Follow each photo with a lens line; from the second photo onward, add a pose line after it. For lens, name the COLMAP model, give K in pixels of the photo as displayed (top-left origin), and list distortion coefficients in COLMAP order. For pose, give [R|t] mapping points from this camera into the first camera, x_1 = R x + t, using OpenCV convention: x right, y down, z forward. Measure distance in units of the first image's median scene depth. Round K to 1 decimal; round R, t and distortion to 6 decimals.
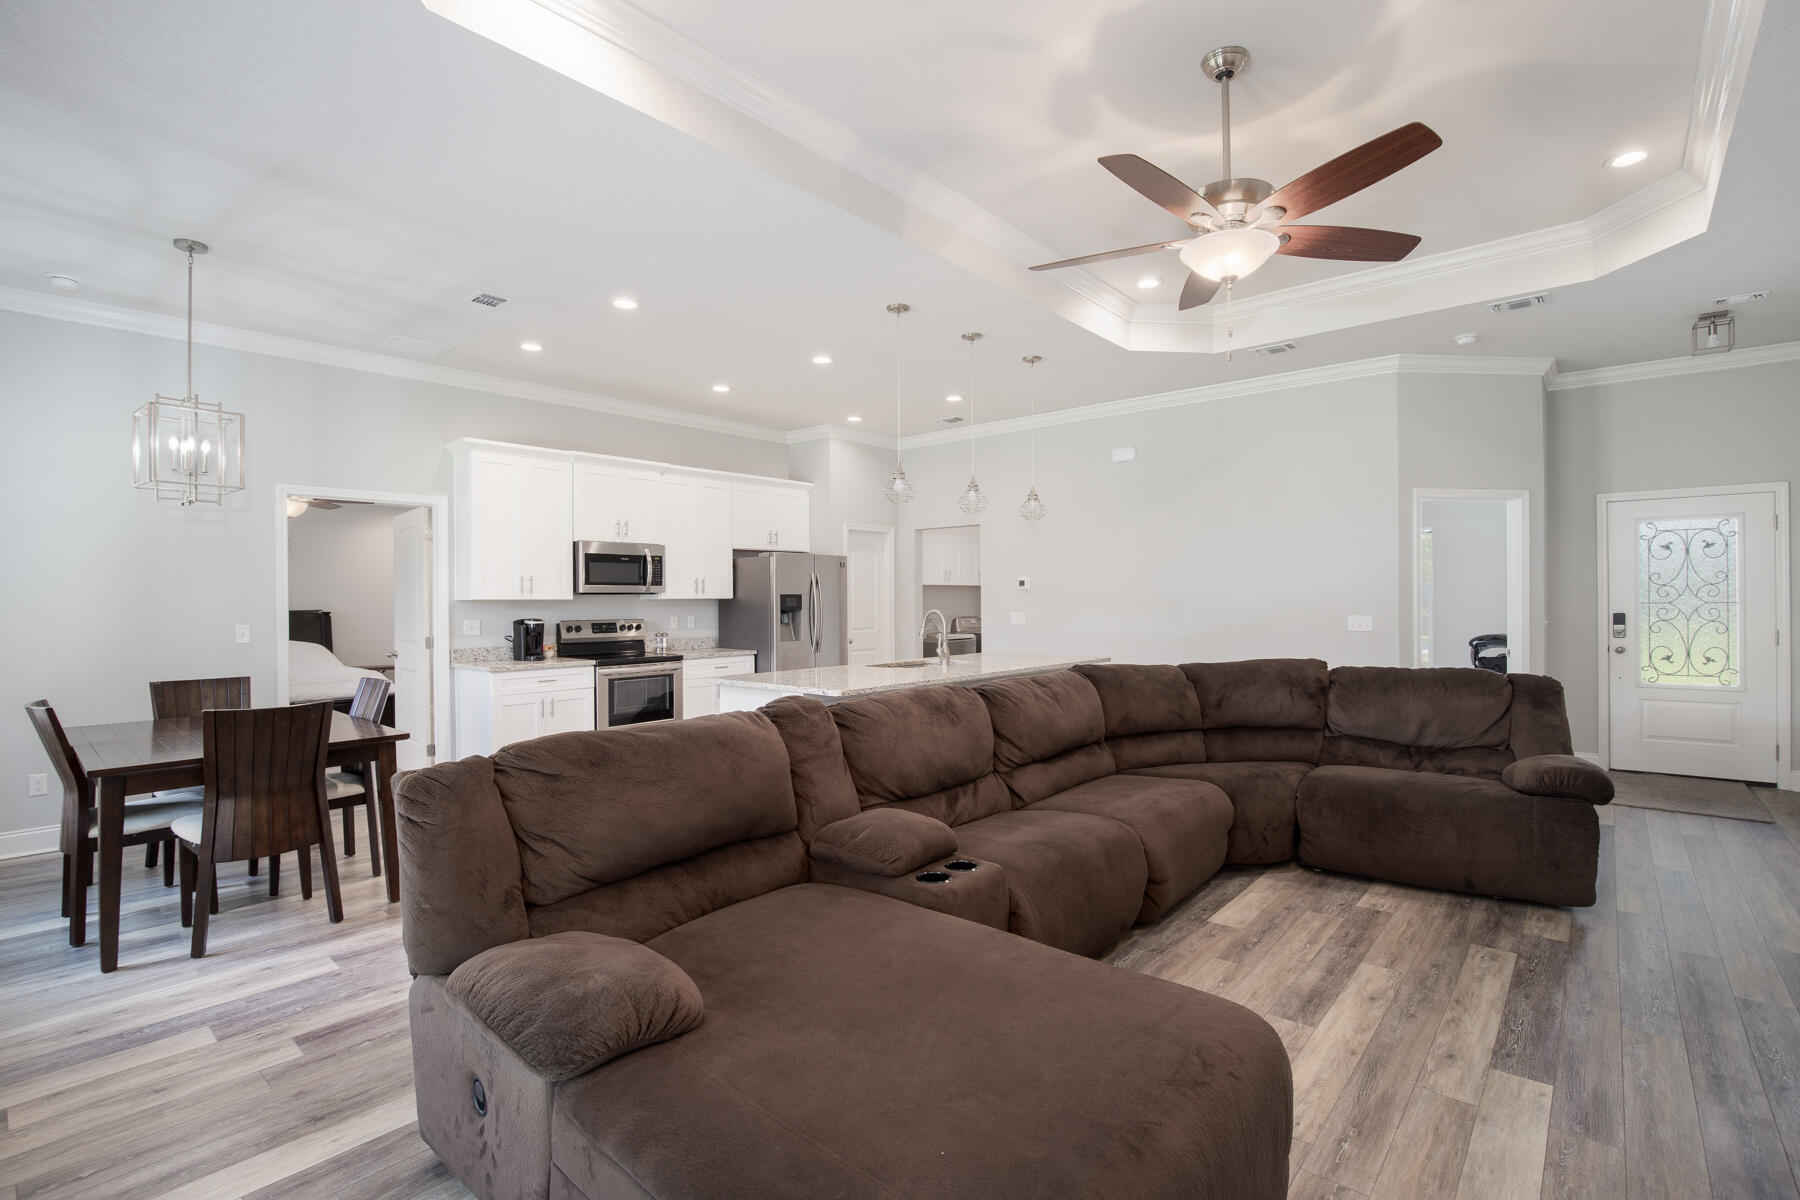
lens RADIAL K [[849.4, 0, 885.0], [0, 849.4, 603.3], [0, 0, 1]] dist [-0.032574, 0.009249]
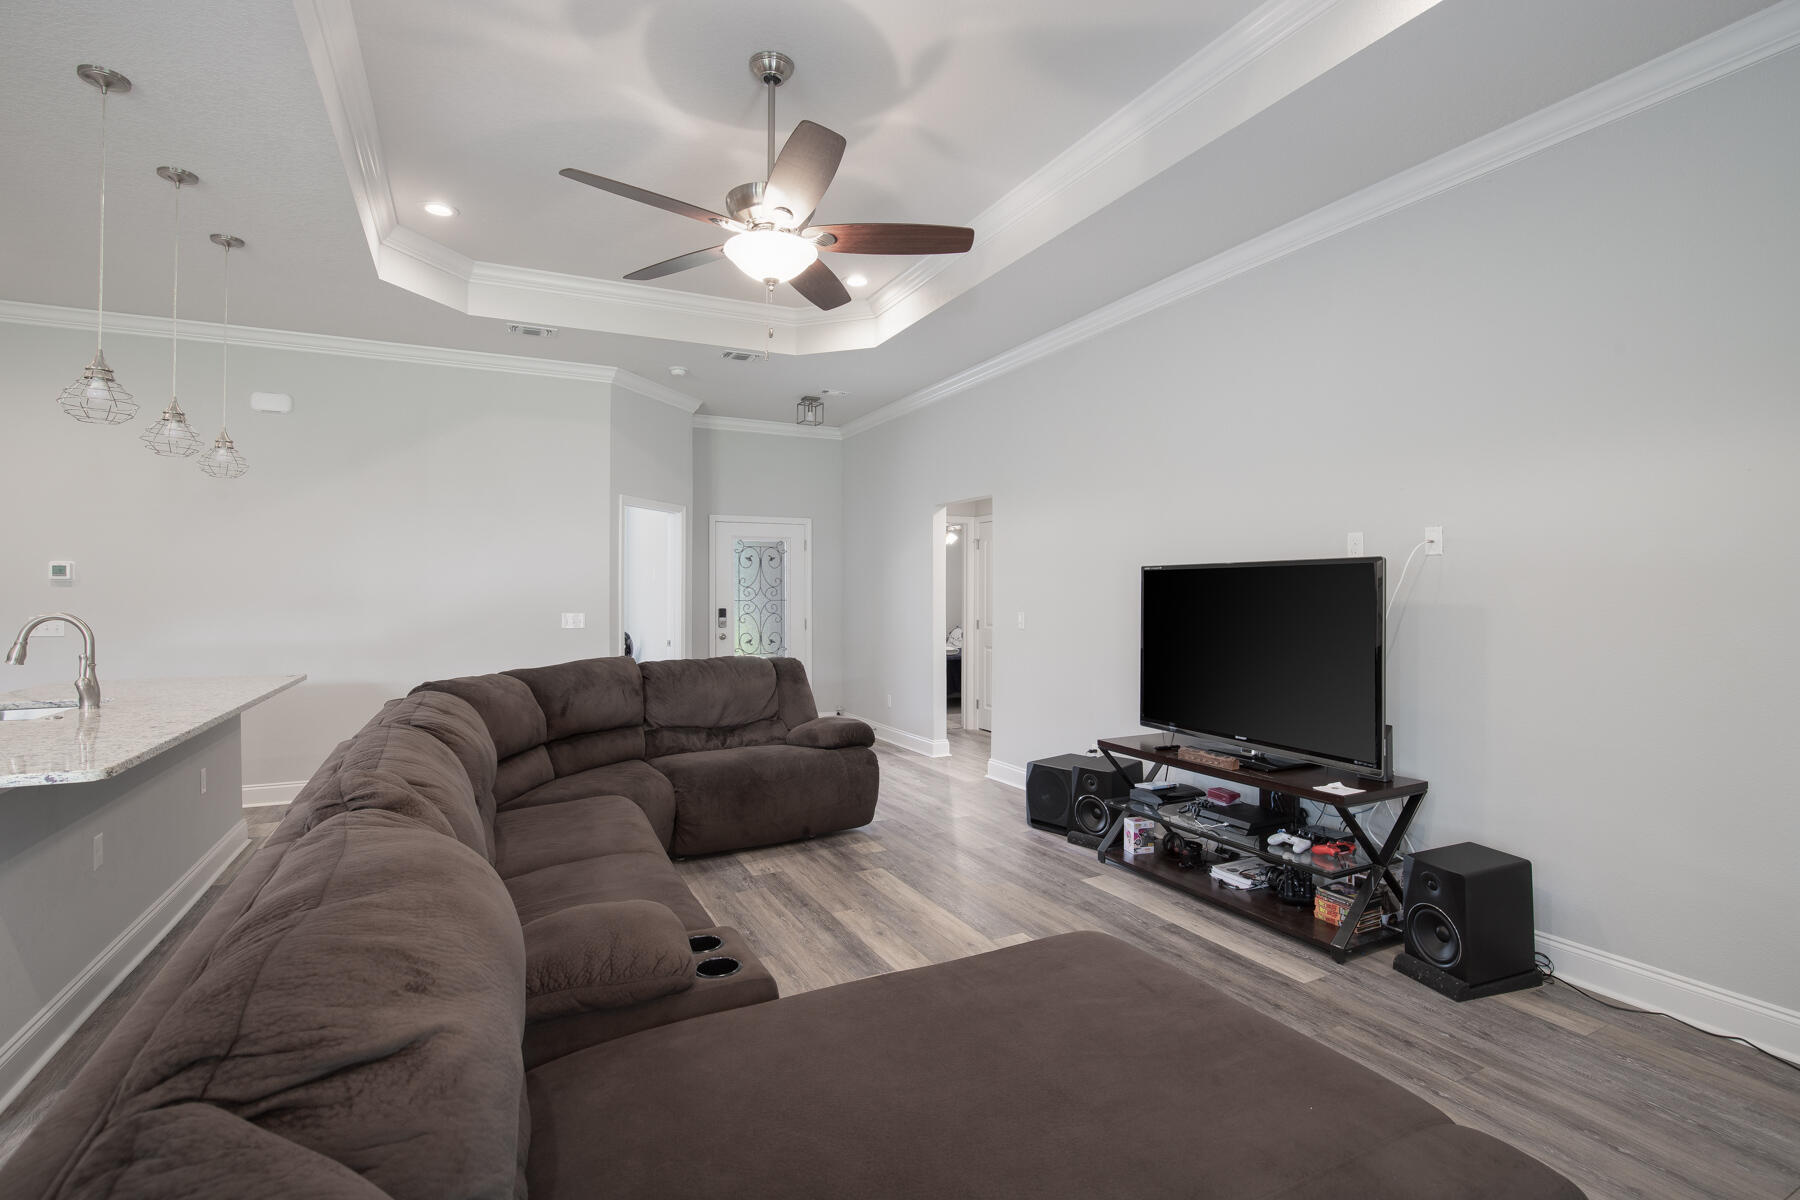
lens RADIAL K [[853.8, 0, 931.4], [0, 853.8, 589.9], [0, 0, 1]] dist [-0.029030, 0.007891]
pose [[0.358907, 0.010752, 0.933311, -0.244229], [0.002514, 0.999919, -0.012486, 0.000447], [-0.933370, 0.006828, 0.358851, 0.233081]]
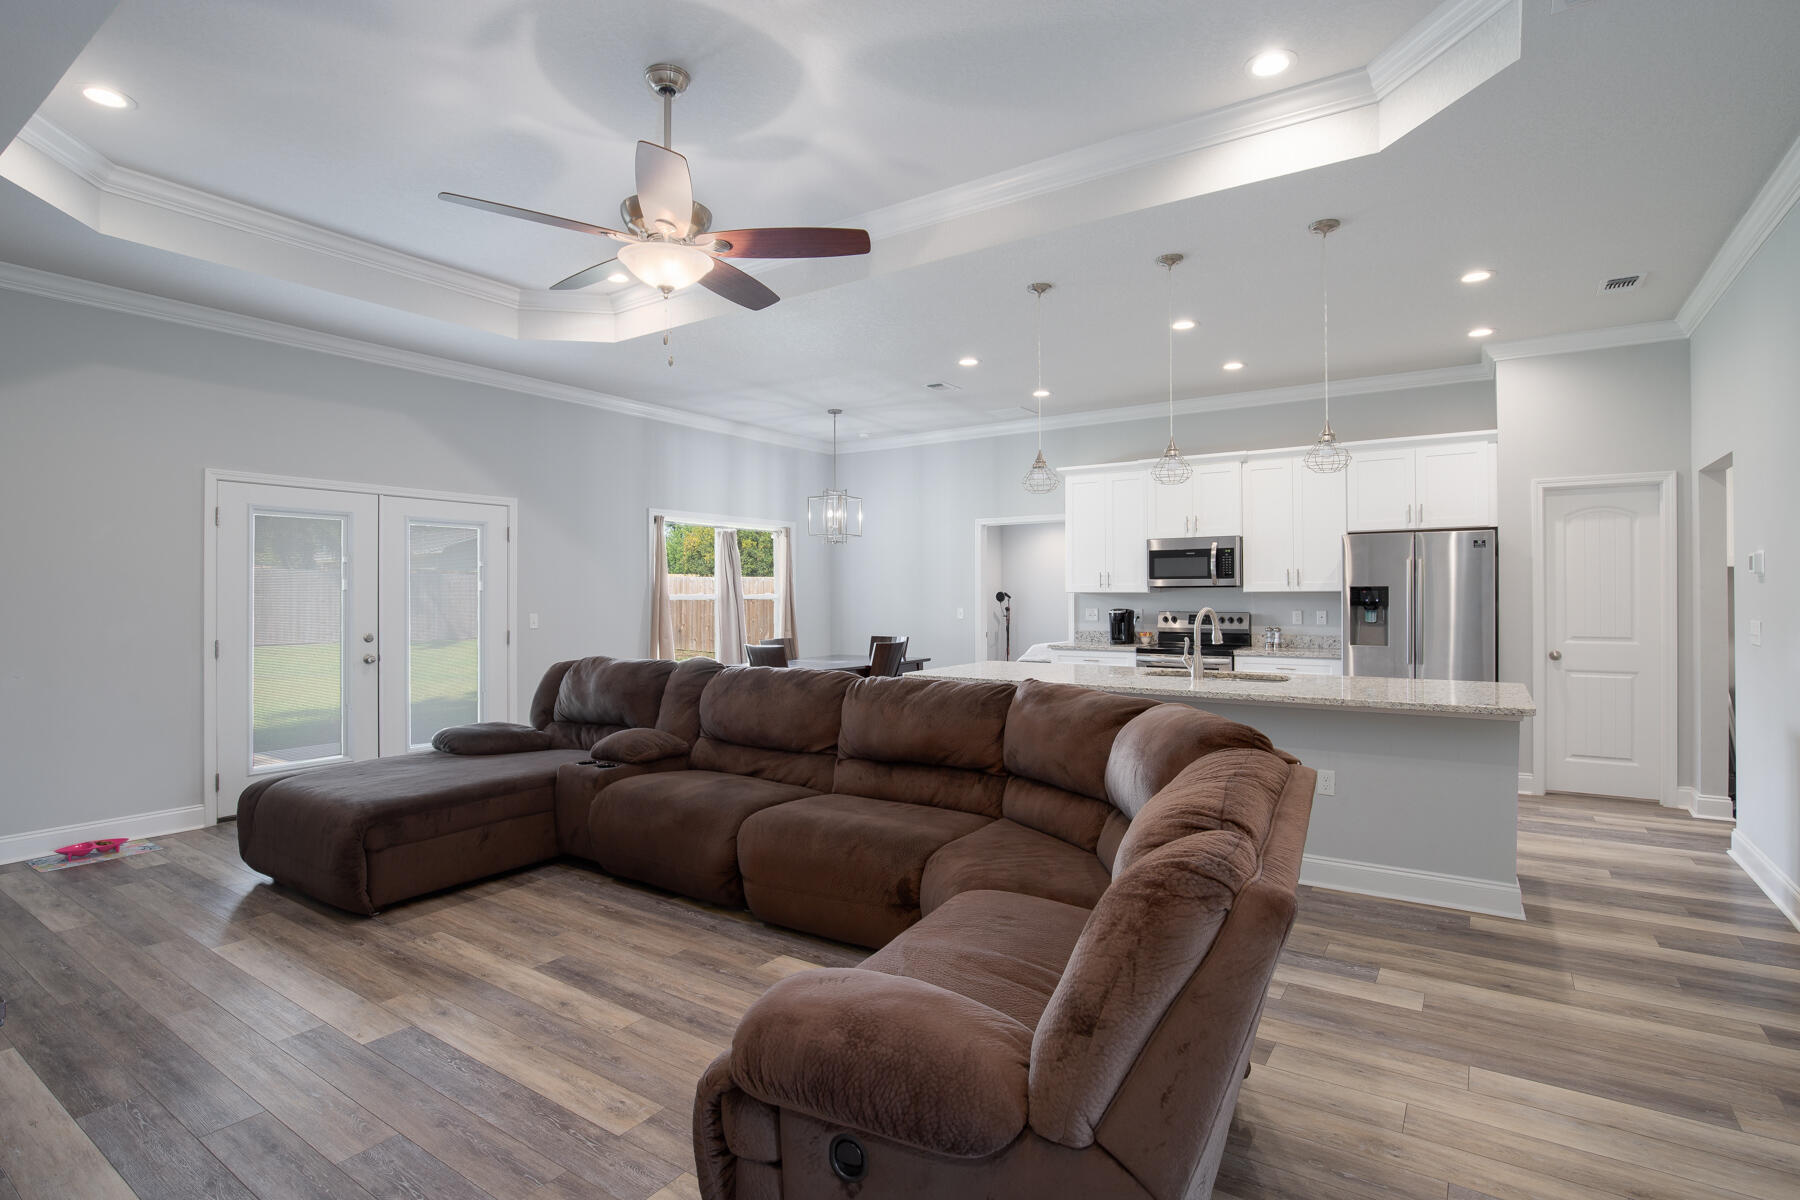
lens RADIAL K [[853.8, 0, 931.4], [0, 853.8, 589.9], [0, 0, 1]] dist [-0.029030, 0.007891]
pose [[0.141103, -0.000105, -0.989995, 0.765358], [-0.001541, 0.999999, -0.000326, -0.007594], [0.989994, 0.001572, 0.141103, 0.604560]]
